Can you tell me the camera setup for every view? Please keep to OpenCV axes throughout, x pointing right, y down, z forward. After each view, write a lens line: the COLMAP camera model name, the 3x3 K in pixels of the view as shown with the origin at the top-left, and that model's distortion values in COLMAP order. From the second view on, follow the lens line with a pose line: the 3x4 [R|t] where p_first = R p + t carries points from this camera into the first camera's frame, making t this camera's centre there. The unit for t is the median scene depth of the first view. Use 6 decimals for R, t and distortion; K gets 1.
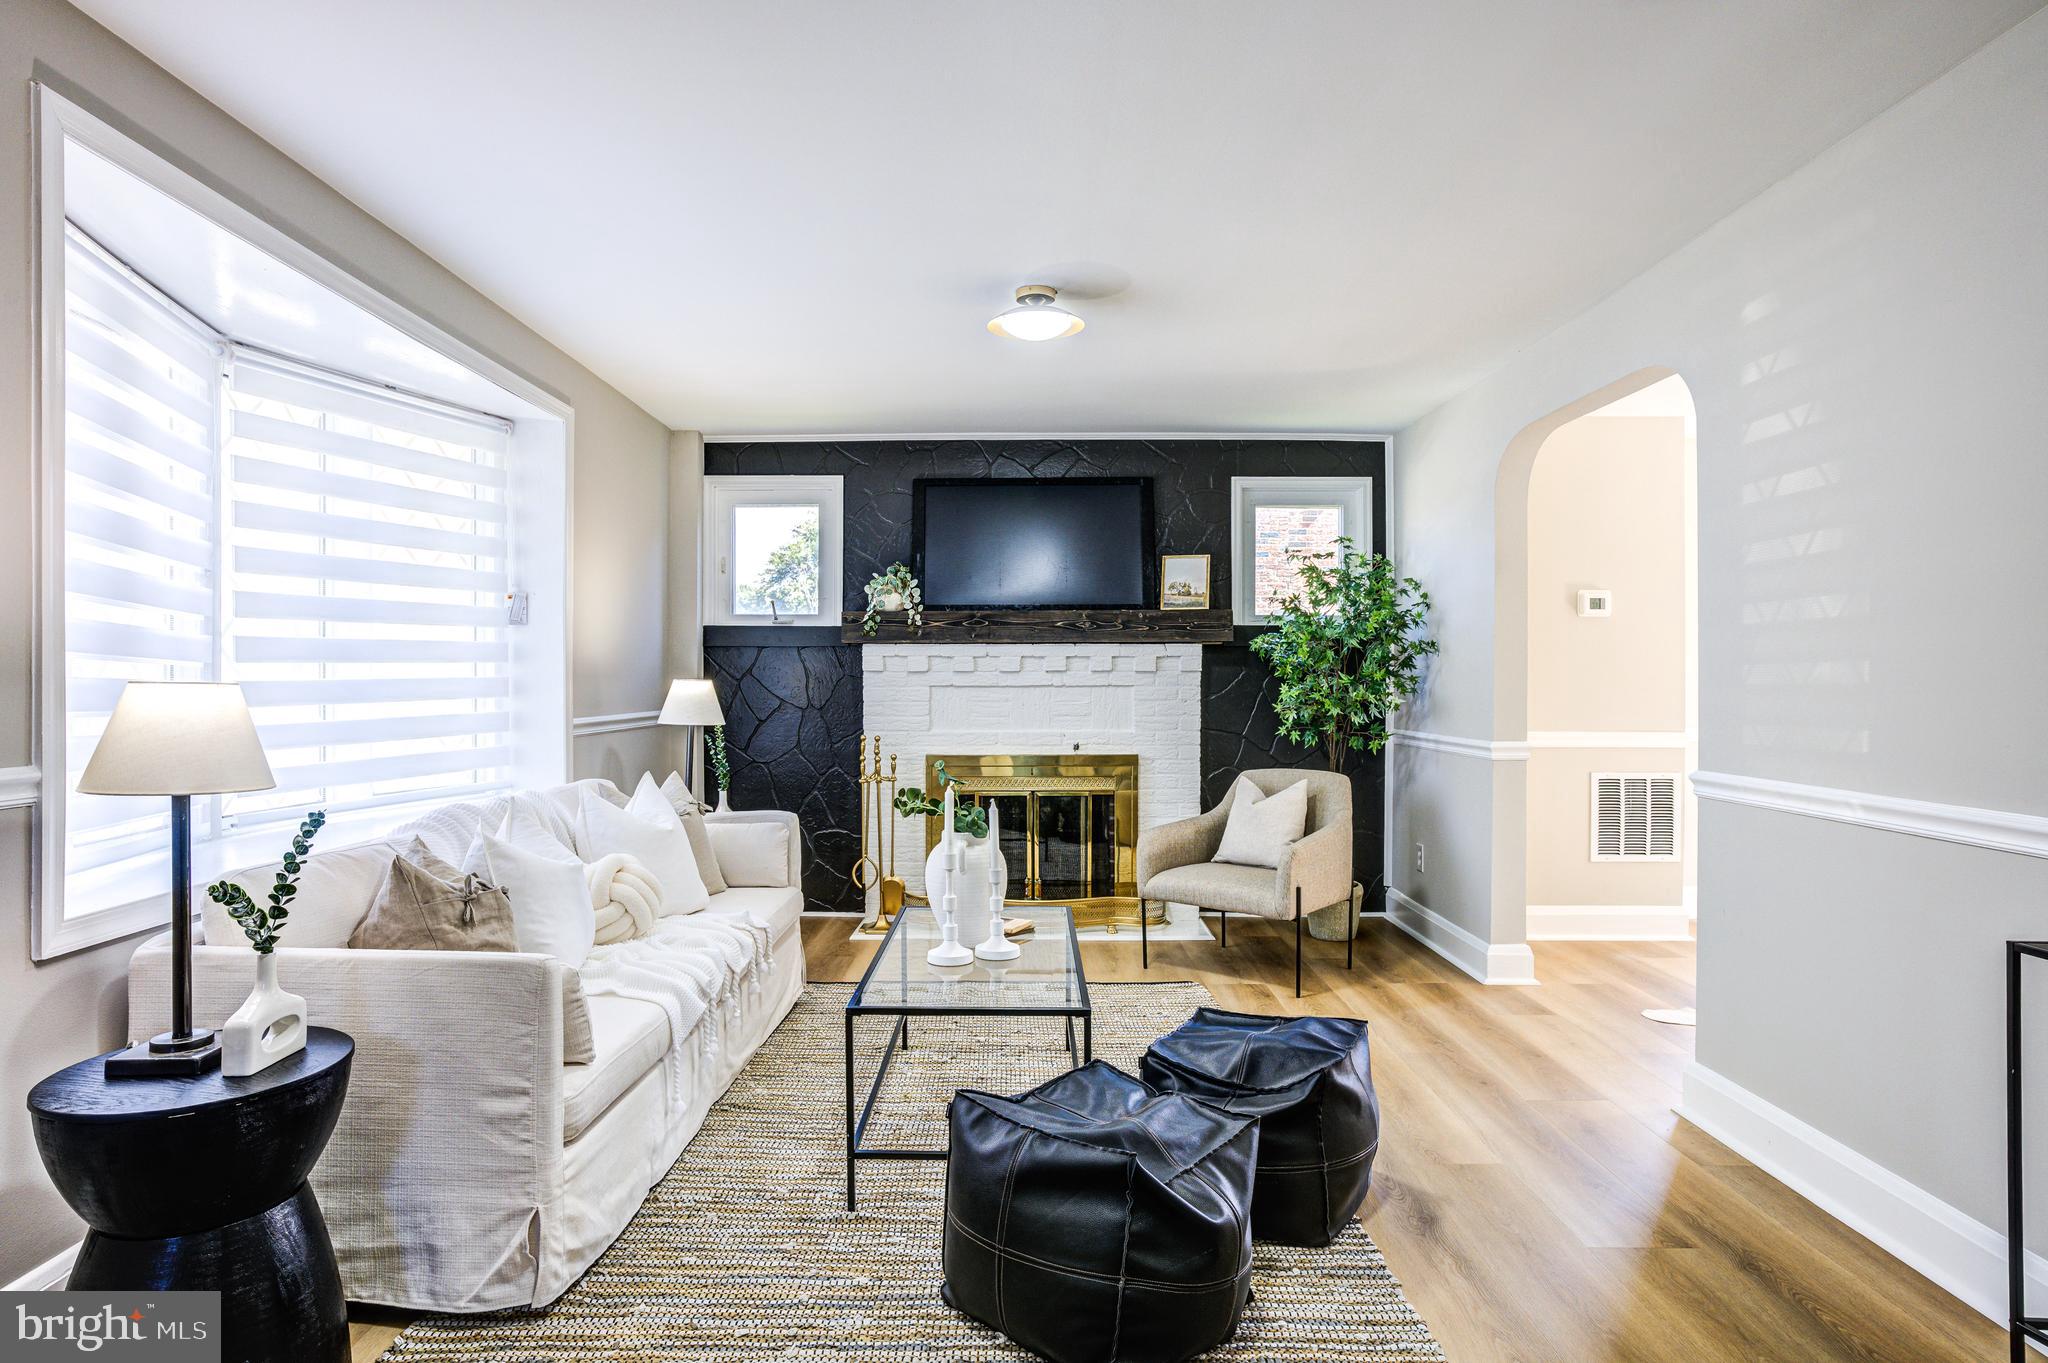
lens RADIAL K [[1157.3, 0, 1024.0], [0, 1157.3, 681.5], [0, 0, 1]] dist [-0.048705, 0.048449]
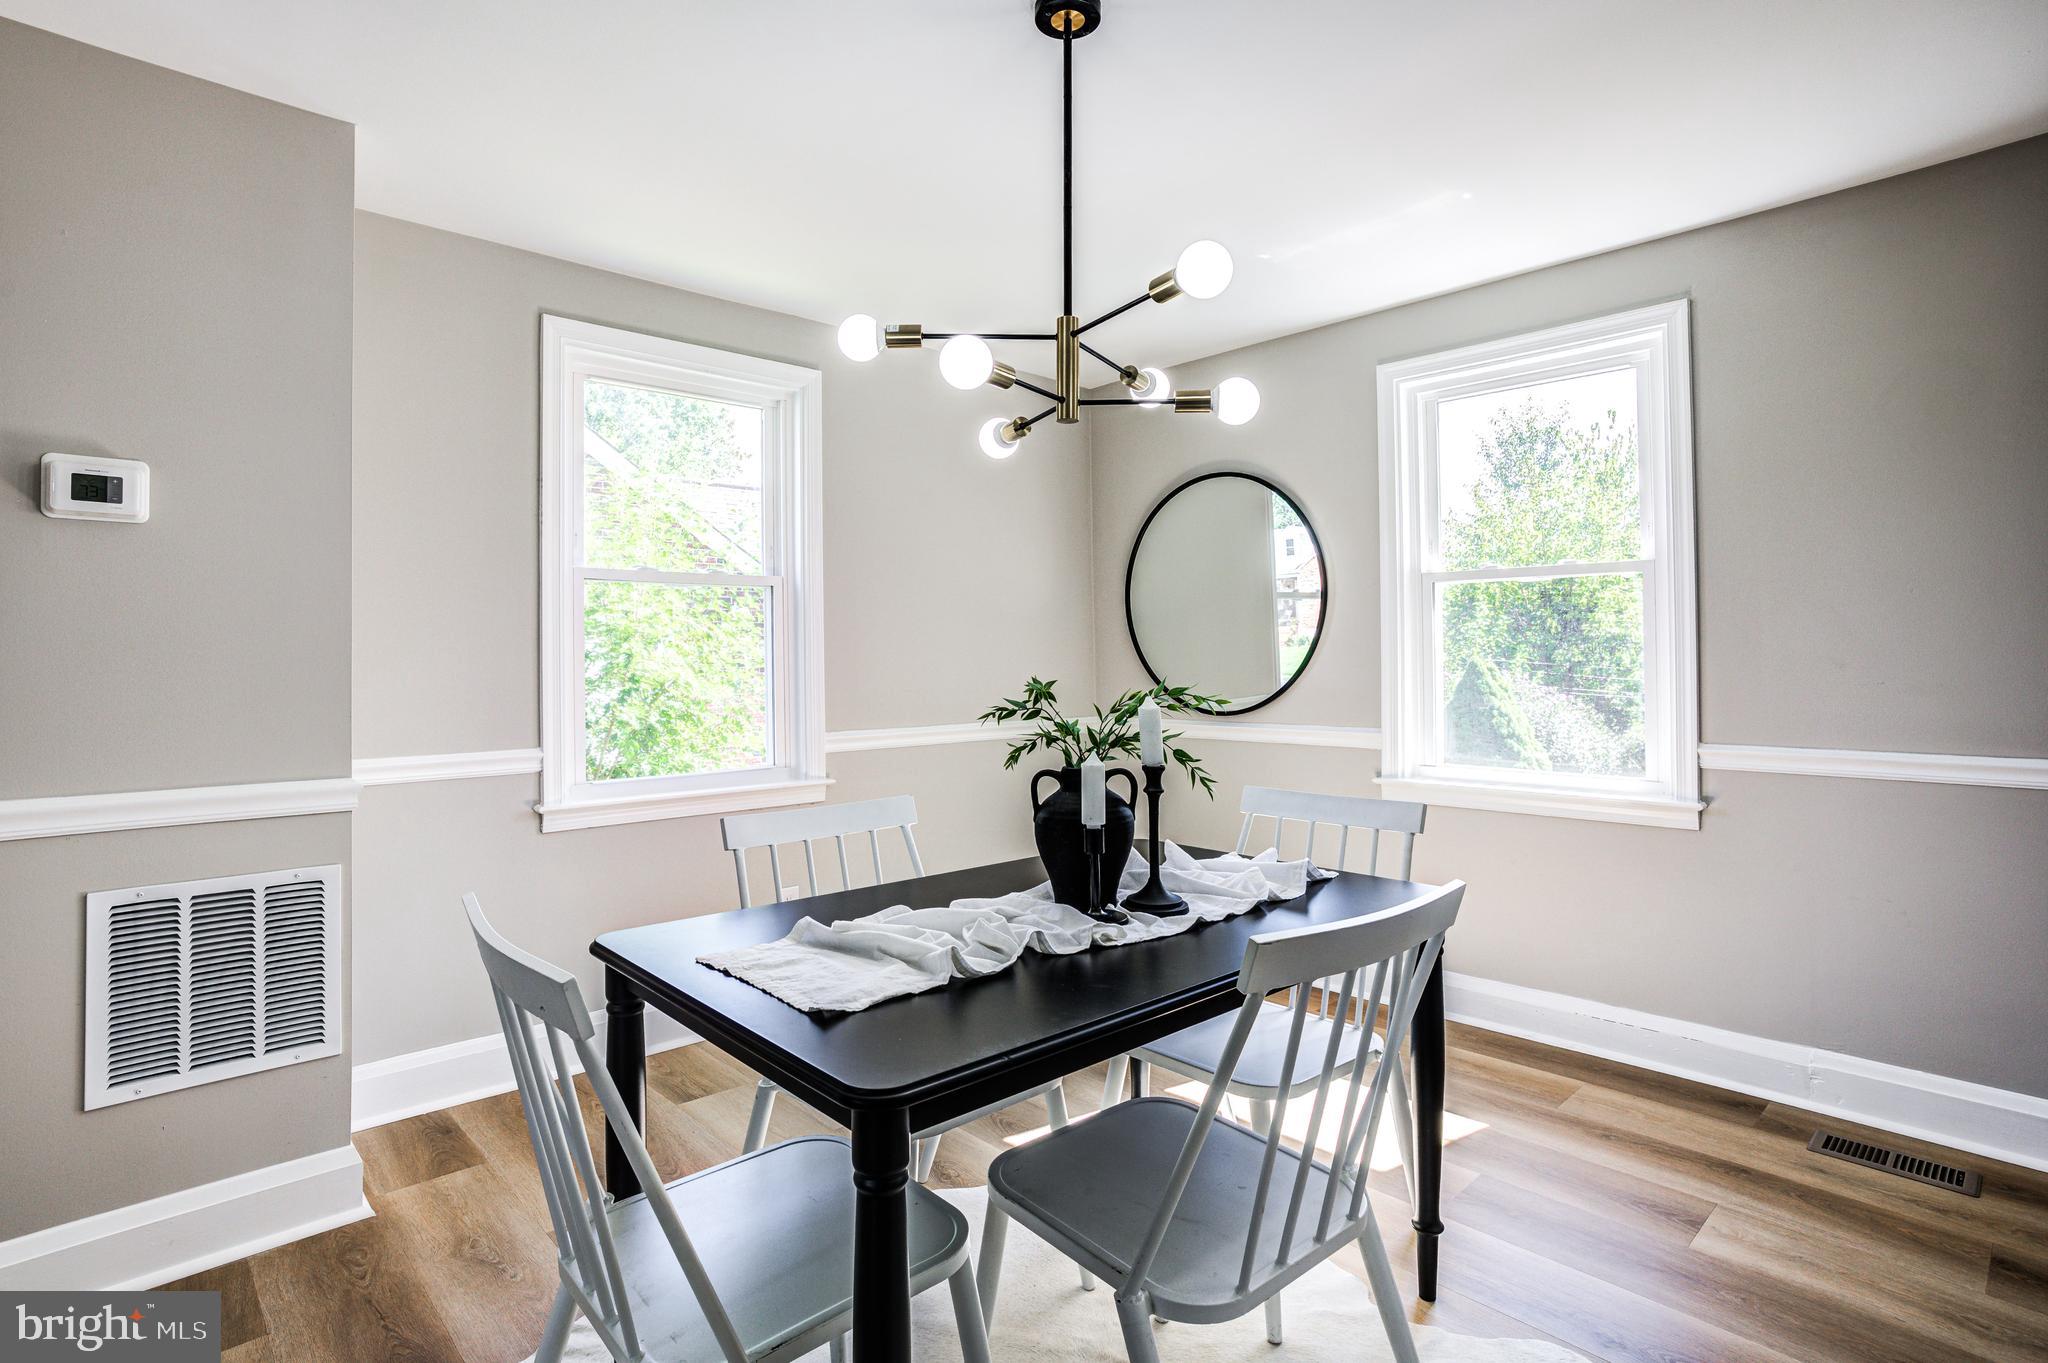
lens RADIAL K [[988.8, 0, 1024.2], [0, 988.8, 672.8], [0, 0, 1]] dist [-0.022808, 0.000277]
pose [[0.725008, -0.017187, 0.688526, 0.499061], [0.015459, 0.999843, 0.008680, 0.001394], [-0.688567, 0.004351, 0.725160, 0.508731]]
